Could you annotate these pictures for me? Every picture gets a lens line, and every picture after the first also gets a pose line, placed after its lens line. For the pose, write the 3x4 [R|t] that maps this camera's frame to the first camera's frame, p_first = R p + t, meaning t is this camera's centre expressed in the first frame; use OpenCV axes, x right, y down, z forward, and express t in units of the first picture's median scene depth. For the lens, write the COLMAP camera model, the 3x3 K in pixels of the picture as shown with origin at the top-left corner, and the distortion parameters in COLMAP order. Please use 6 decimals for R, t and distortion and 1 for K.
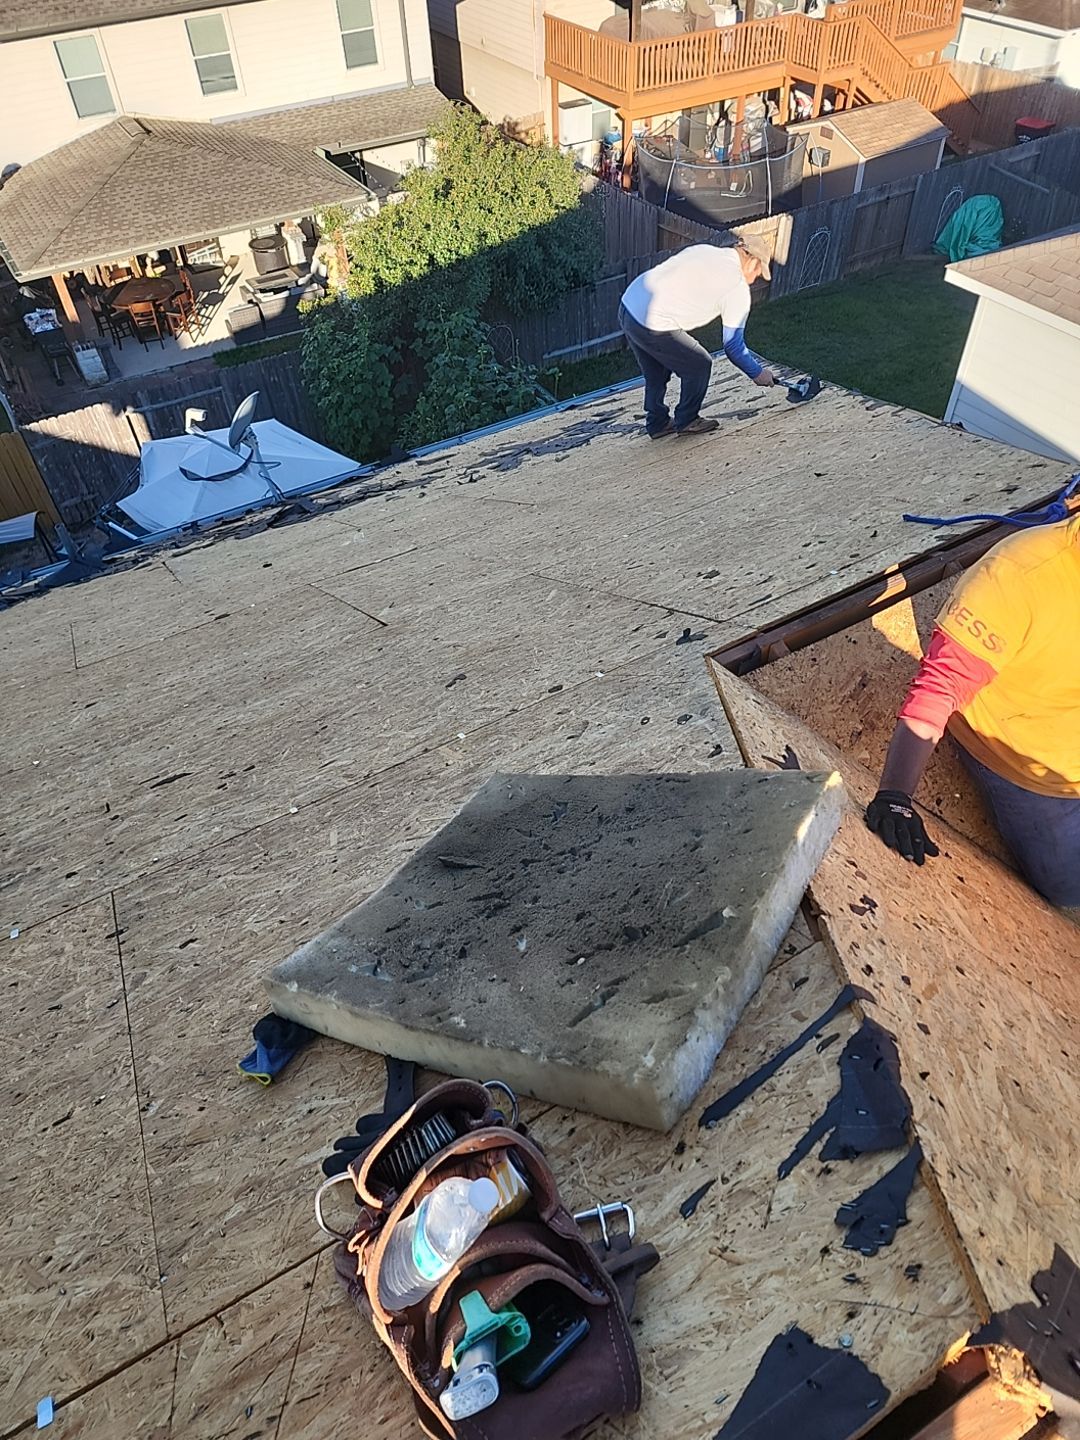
lens RADIAL K [[931.3, 0, 528.4], [0, 931.3, 732.7], [0, 0, 1]] dist [0.037112, -0.042210]
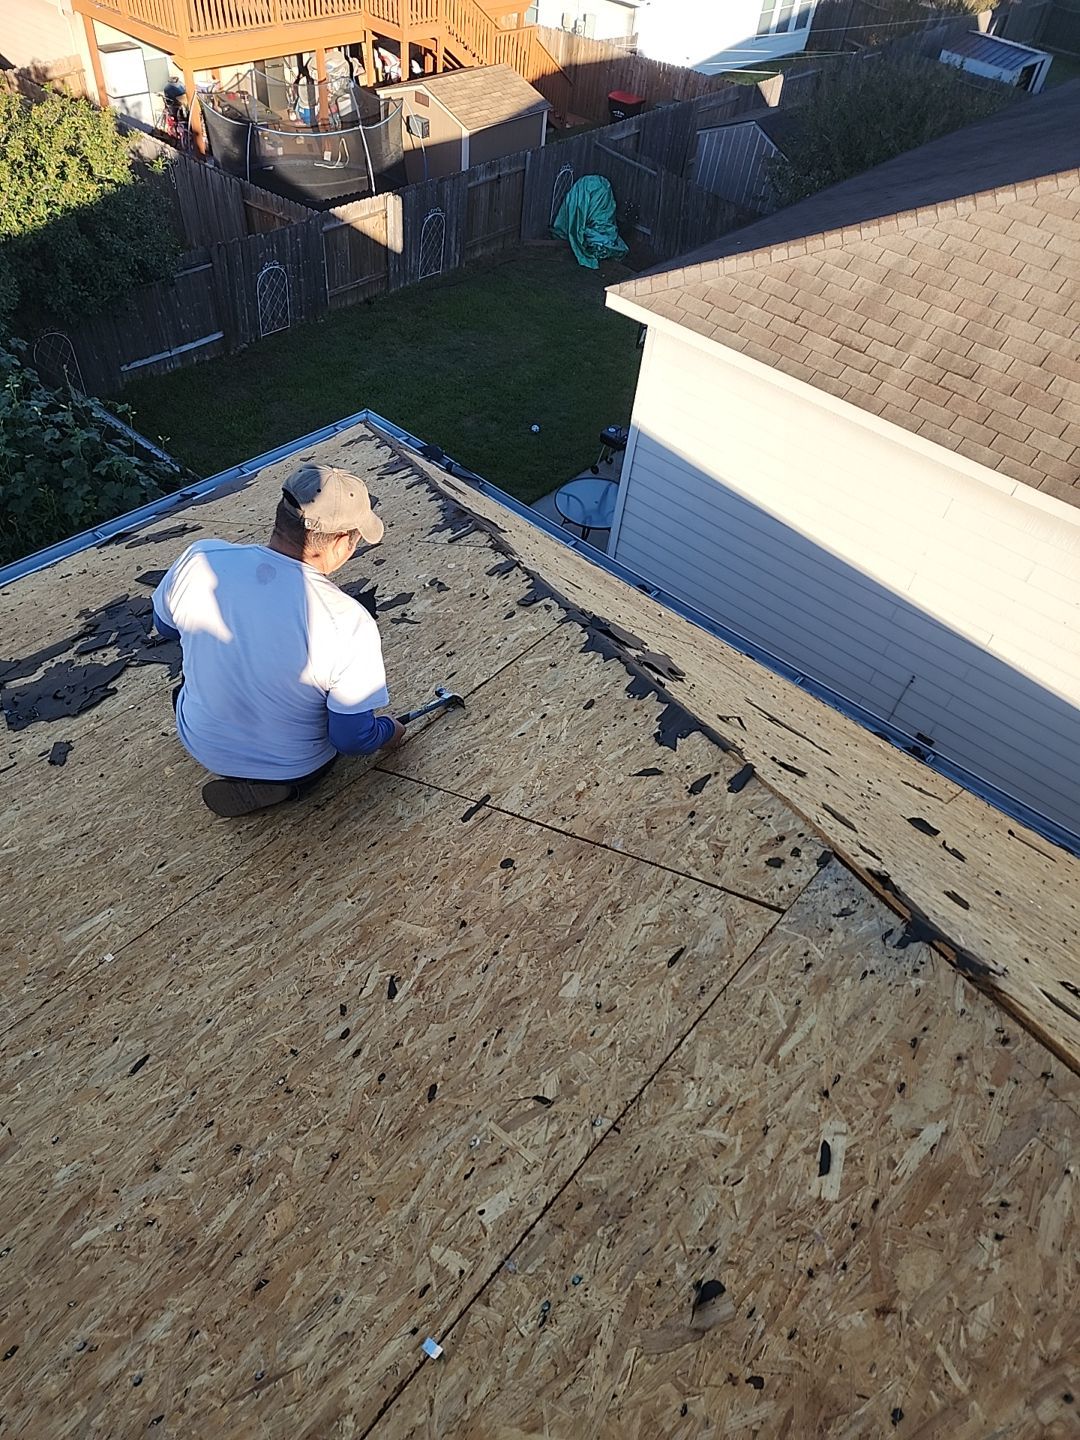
lens RADIAL K [[931.3, 0, 533.4], [0, 931.3, 733.5], [0, 0, 1]] dist [0.037112, -0.042210]
pose [[0.932590, -0.162627, 0.322223, 0.043198], [0.151938, 0.986673, 0.058233, -0.111108], [-0.327399, -0.005350, 0.944871, 0.165175]]
